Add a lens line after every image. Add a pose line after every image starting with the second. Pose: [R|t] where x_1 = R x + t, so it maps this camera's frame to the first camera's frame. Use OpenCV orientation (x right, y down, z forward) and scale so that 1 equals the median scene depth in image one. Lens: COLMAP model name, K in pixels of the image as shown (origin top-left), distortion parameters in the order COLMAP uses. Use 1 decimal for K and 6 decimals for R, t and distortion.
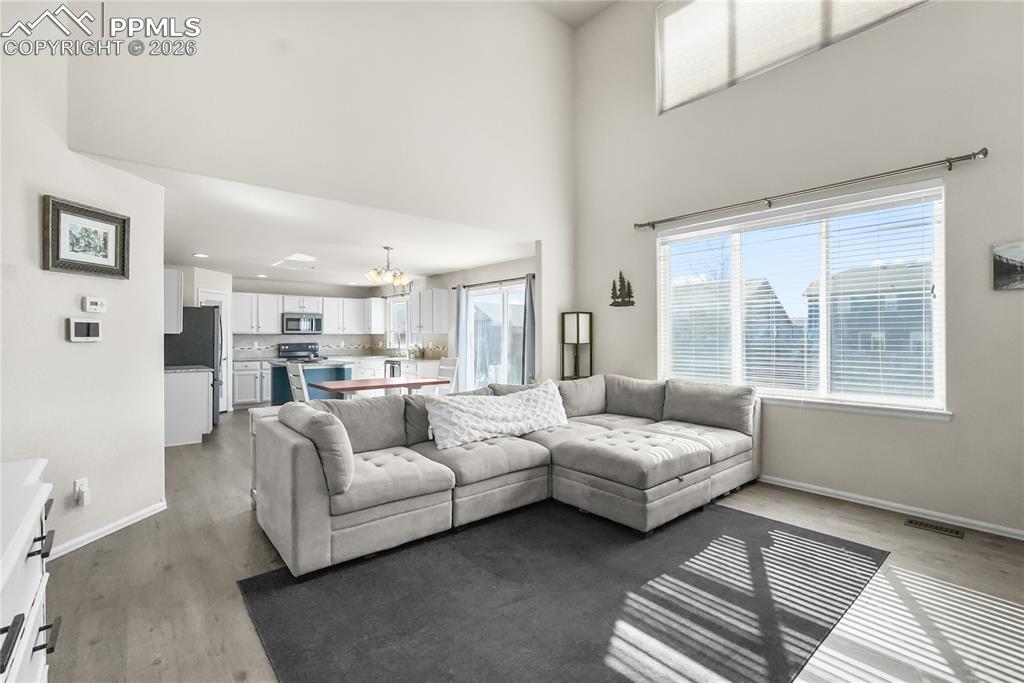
lens RADIAL K [[447.8, 0, 509.5], [0, 447.8, 338.6], [0, 0, 1]] dist [-0.012533, 0.001566]
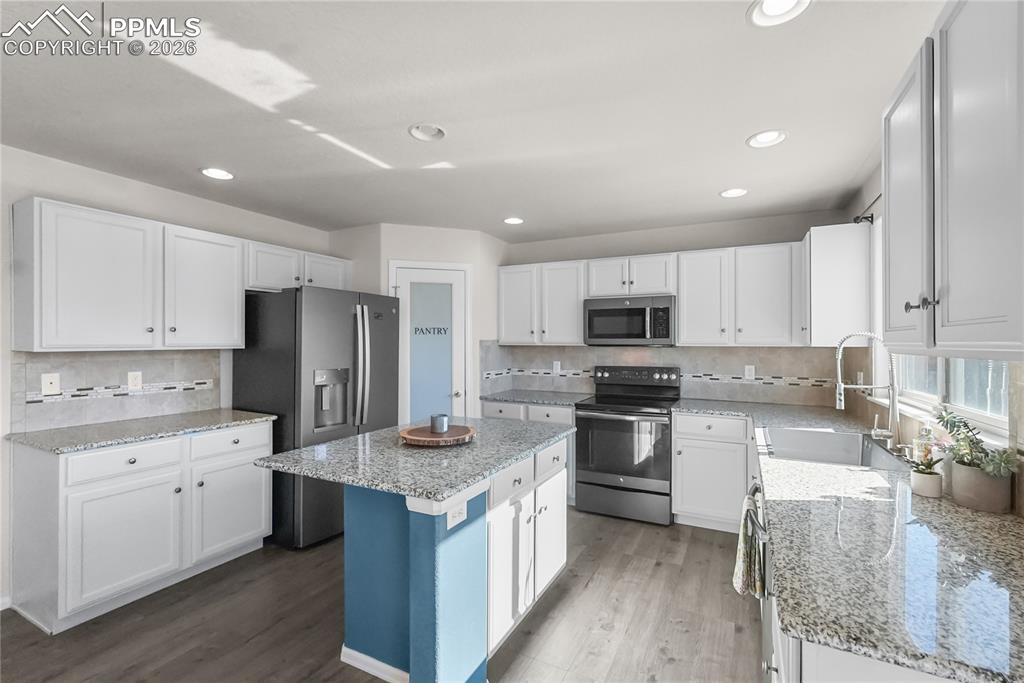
lens RADIAL K [[447.8, 0, 515.2], [0, 447.8, 340.4], [0, 0, 1]] dist [-0.012533, 0.001566]
pose [[0.382029, -0.001317, -0.924149, -0.113435], [-0.005495, 0.999978, -0.003697, -0.013633], [0.924134, 0.006490, 0.382014, 0.747102]]
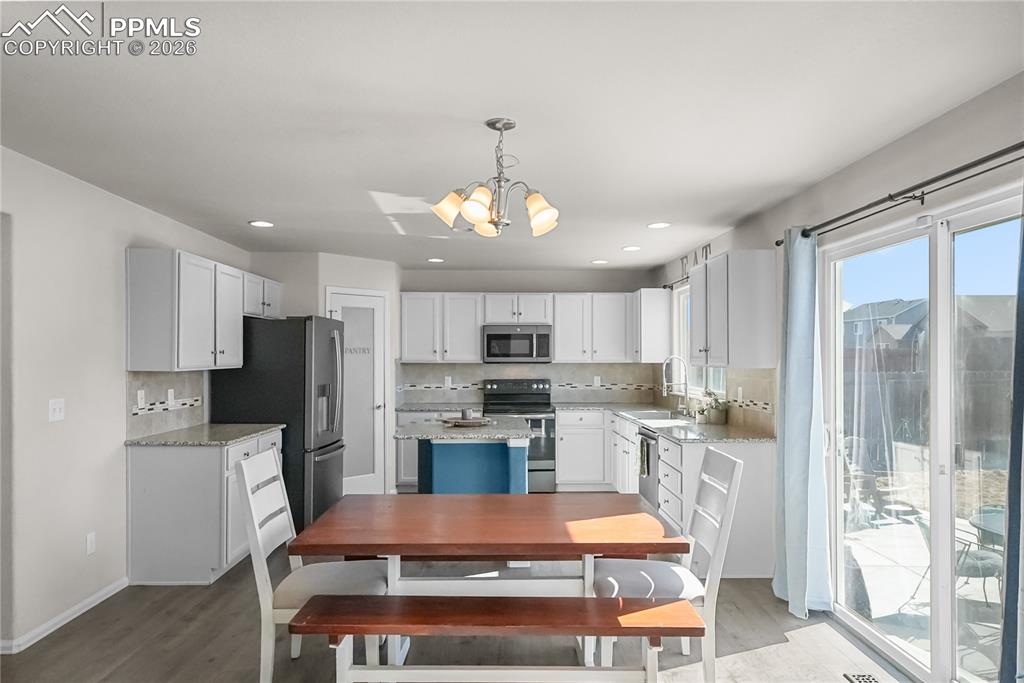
lens RADIAL K [[645.9, 0, 513.6], [0, 645.9, 357.3], [0, 0, 1]] dist [-0.000043, 0.000569]
pose [[0.777427, 0.002478, -0.628968, 0.027385], [-0.003654, 0.999993, -0.000578, -0.016929], [0.628962, 0.002747, 0.777431, 0.391118]]
